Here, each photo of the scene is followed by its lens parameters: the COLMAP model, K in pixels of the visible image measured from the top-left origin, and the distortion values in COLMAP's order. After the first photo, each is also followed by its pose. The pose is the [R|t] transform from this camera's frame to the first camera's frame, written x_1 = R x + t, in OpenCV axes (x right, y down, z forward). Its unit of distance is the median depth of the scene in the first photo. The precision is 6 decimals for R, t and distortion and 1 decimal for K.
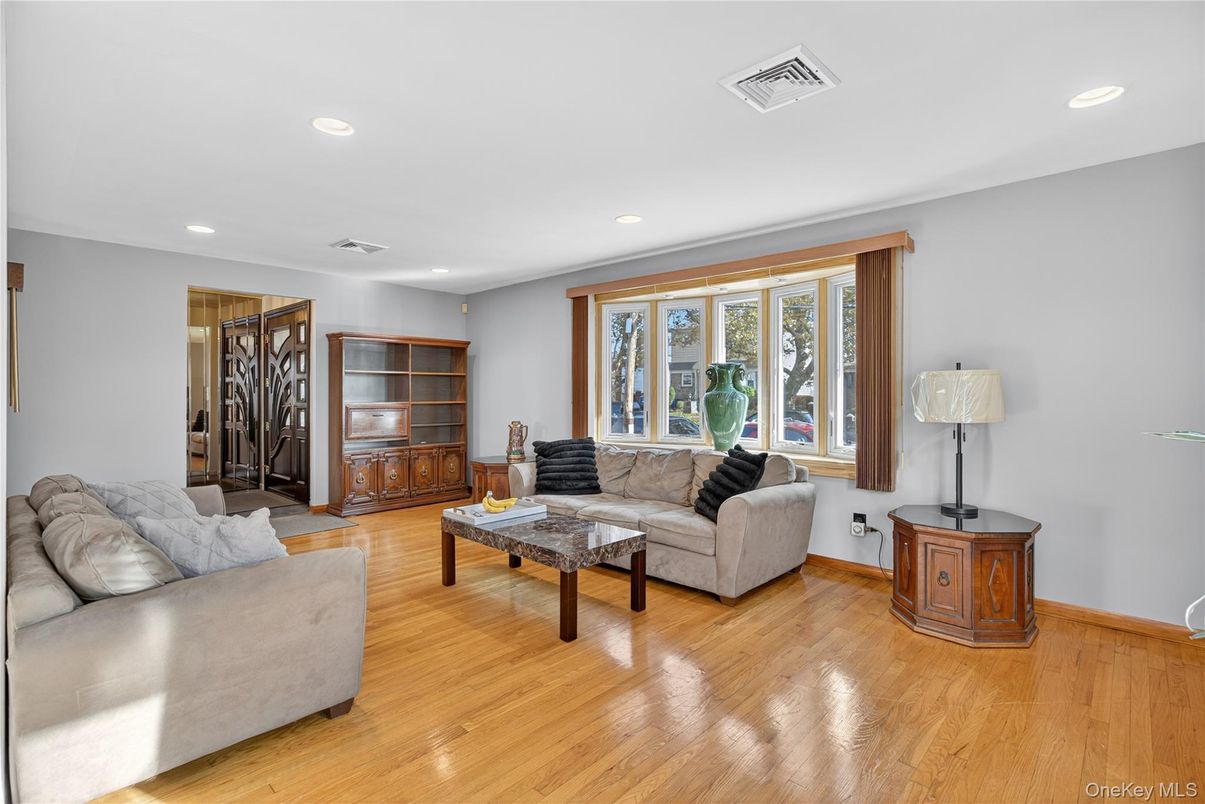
lens RADIAL K [[569.4, 0, 601.8], [0, 569.4, 393.3], [0, 0, 1]] dist [0.001068, 0.000086]
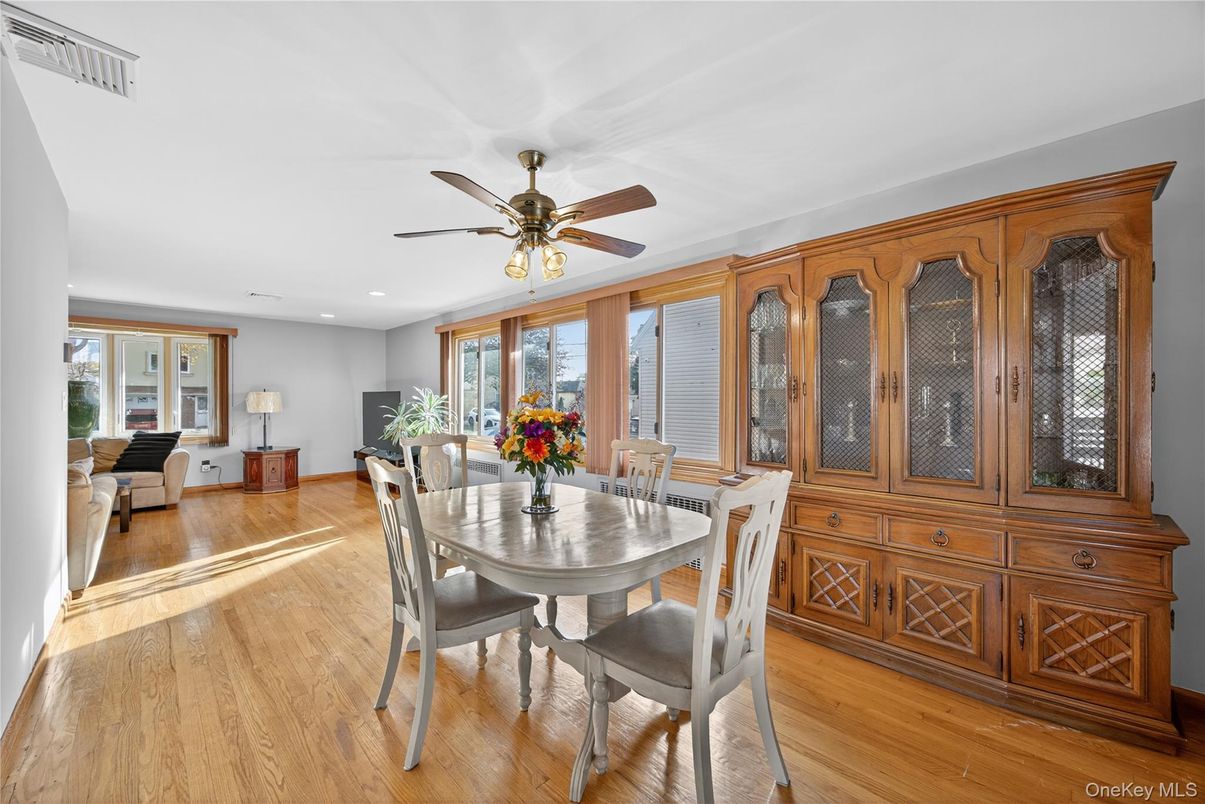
lens RADIAL K [[467.2, 0, 604.8], [0, 467.2, 402.1], [0, 0, 1]] dist [-0.007881, 0.000435]
pose [[0.036176, -0.000171, 0.999345, -1.222044], [0.005717, 0.999984, -0.000036, 0.014611], [-0.999329, 0.005714, 0.036176, -0.504060]]
